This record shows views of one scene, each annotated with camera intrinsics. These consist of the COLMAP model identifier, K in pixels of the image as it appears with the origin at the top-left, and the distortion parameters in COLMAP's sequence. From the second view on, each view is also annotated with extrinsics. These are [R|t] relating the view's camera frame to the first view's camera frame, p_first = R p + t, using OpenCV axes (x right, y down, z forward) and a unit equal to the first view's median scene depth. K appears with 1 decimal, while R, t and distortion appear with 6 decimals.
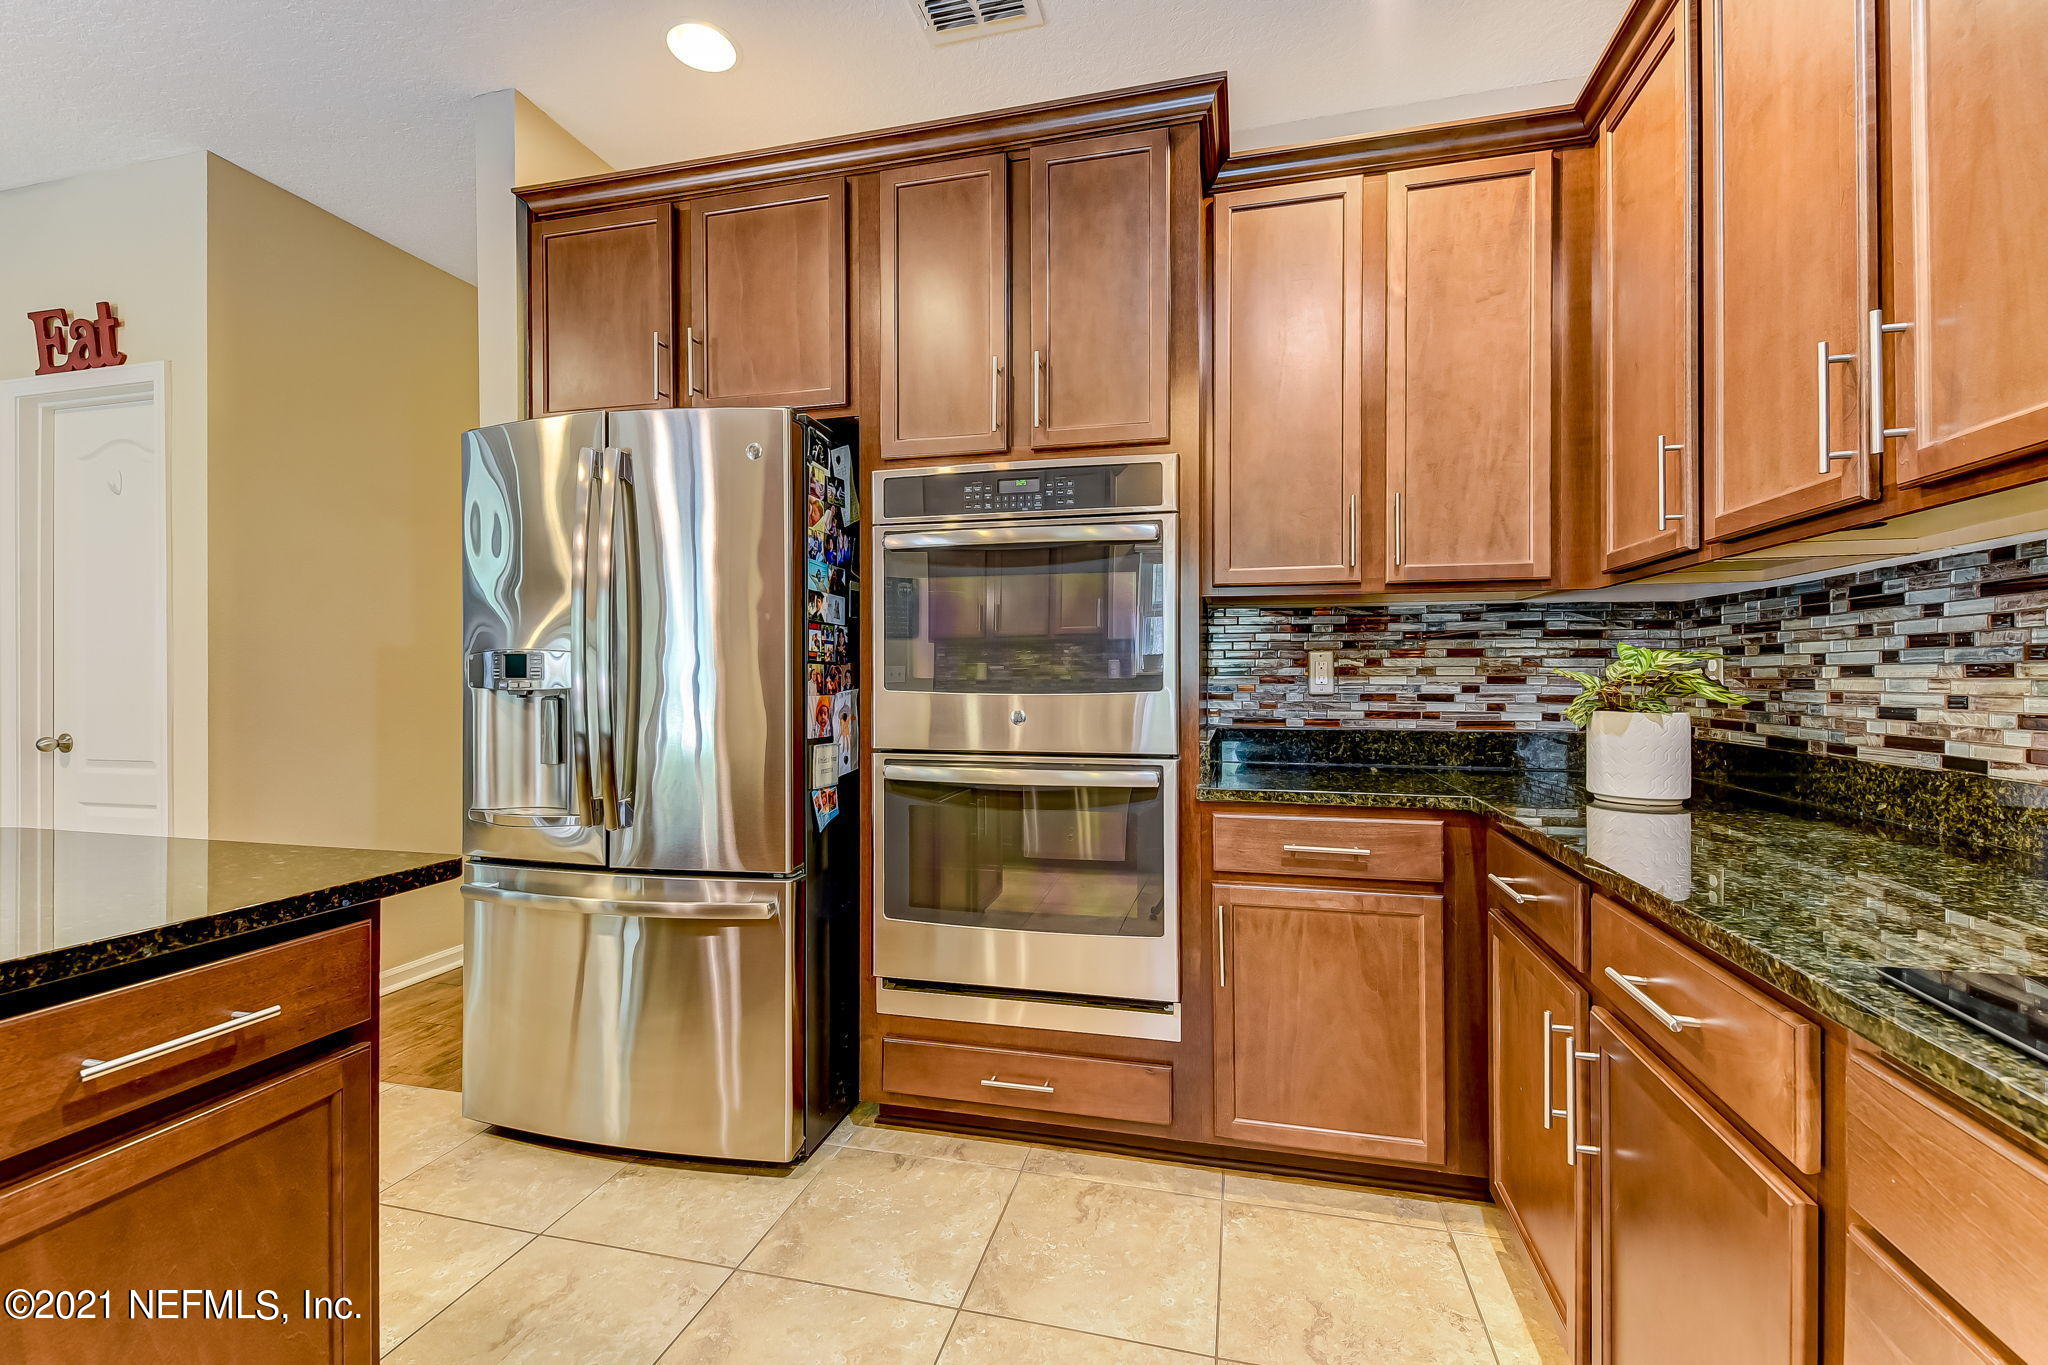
lens RADIAL K [[875.5, 0, 1024.0], [0, 875.5, 682.5], [0, 0, 1]] dist [0.010757, -0.000004]
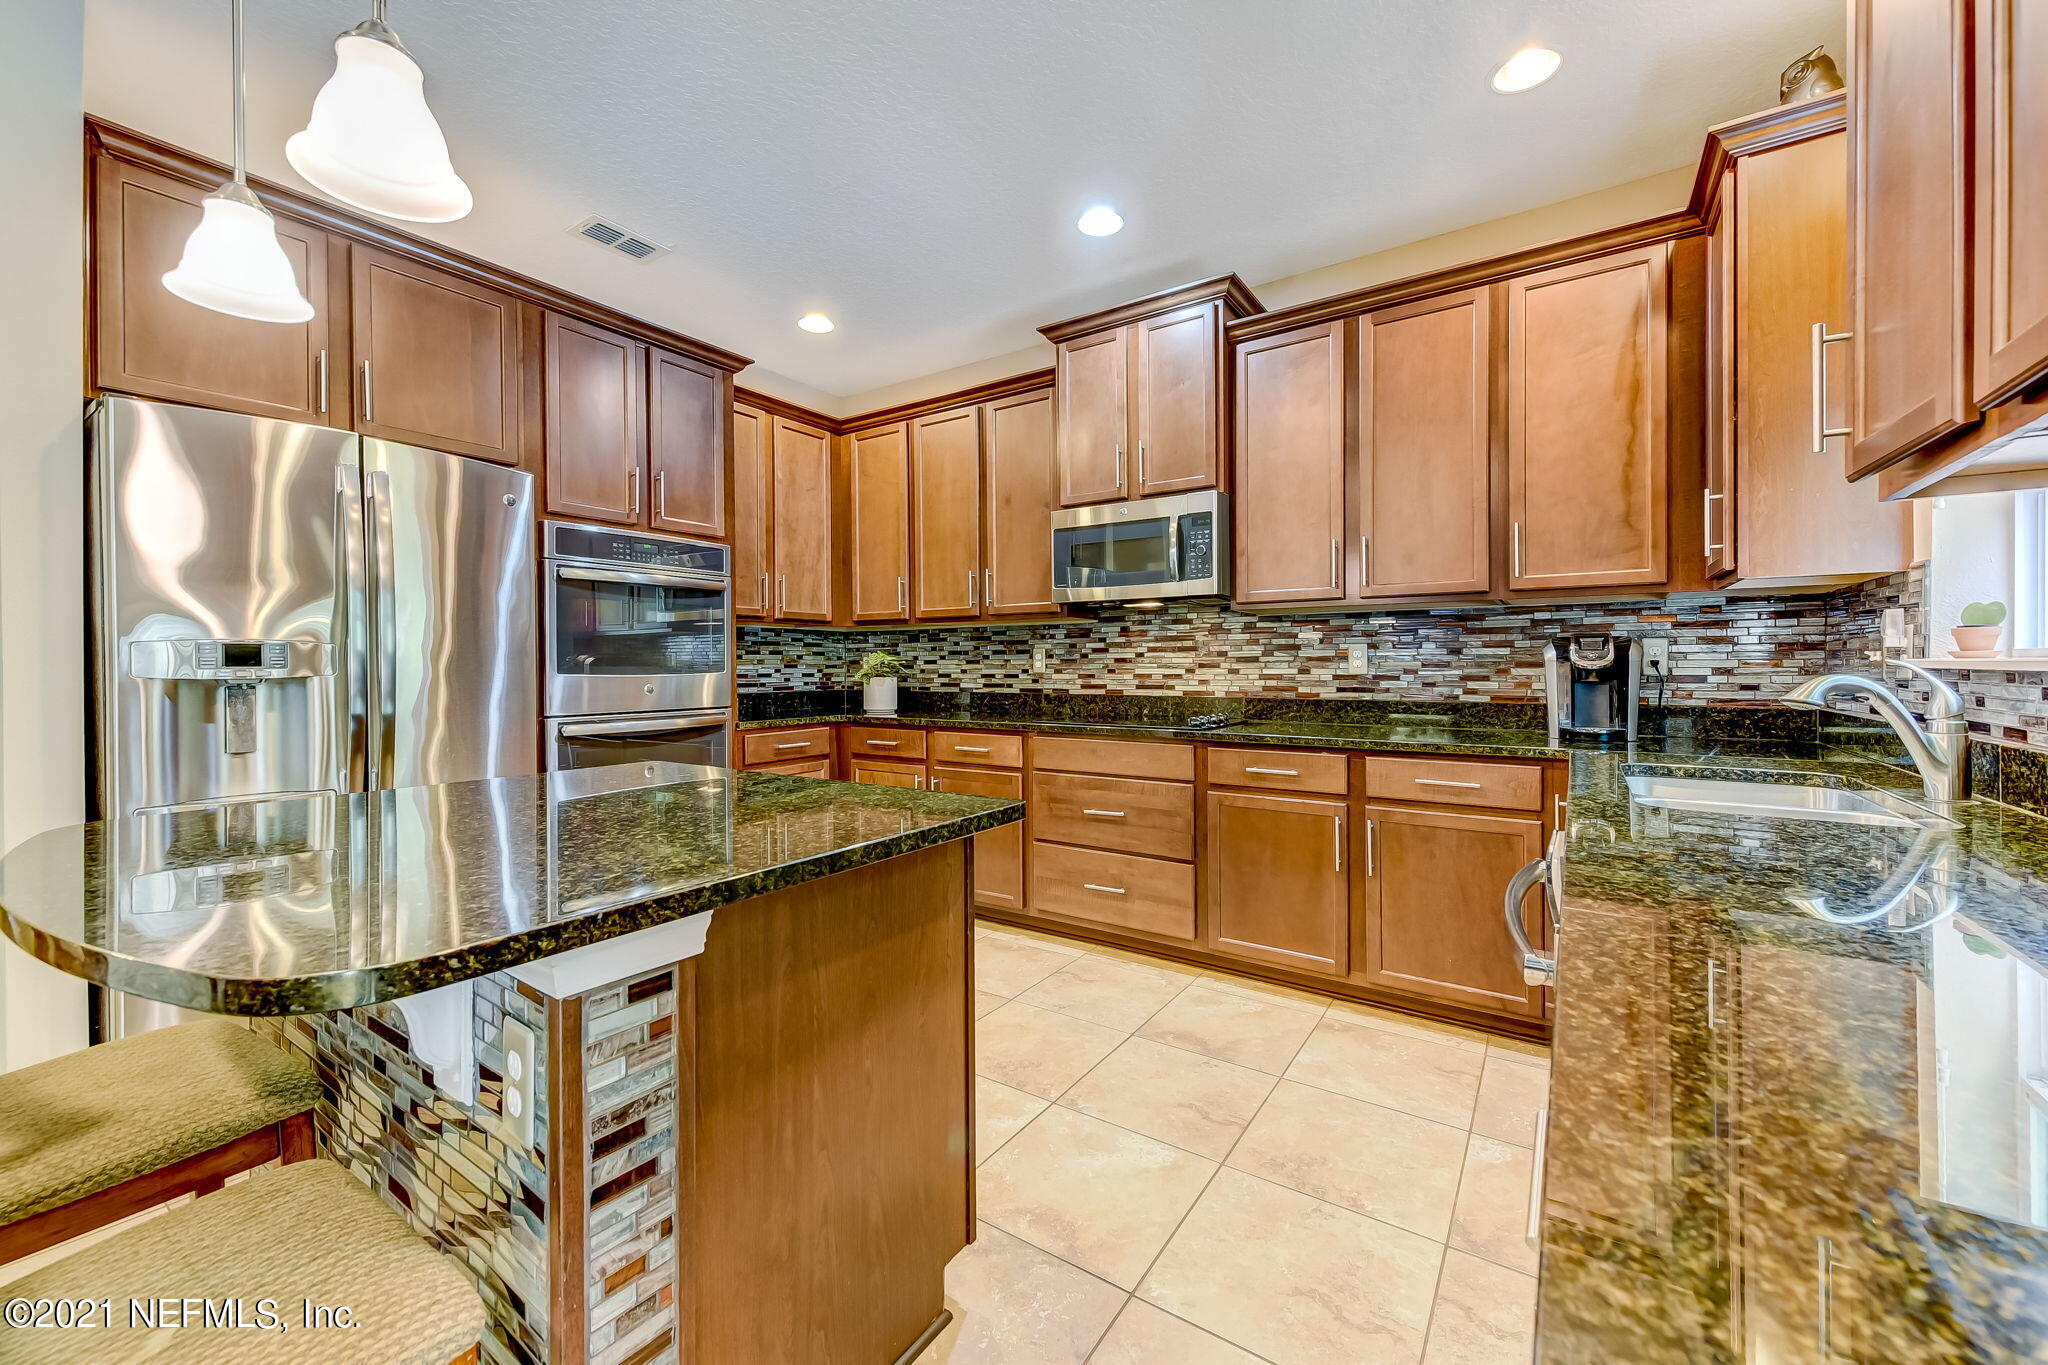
lens RADIAL K [[817.5, 0, 1031.6], [0, 817.5, 669.5], [0, 0, 1]] dist [0.000454, -0.000238]
pose [[0.331495, -0.006779, 0.943433, -1.289245], [0.009878, 0.999944, 0.003714, 0.004167], [-0.943405, 0.008088, 0.331543, -0.197426]]
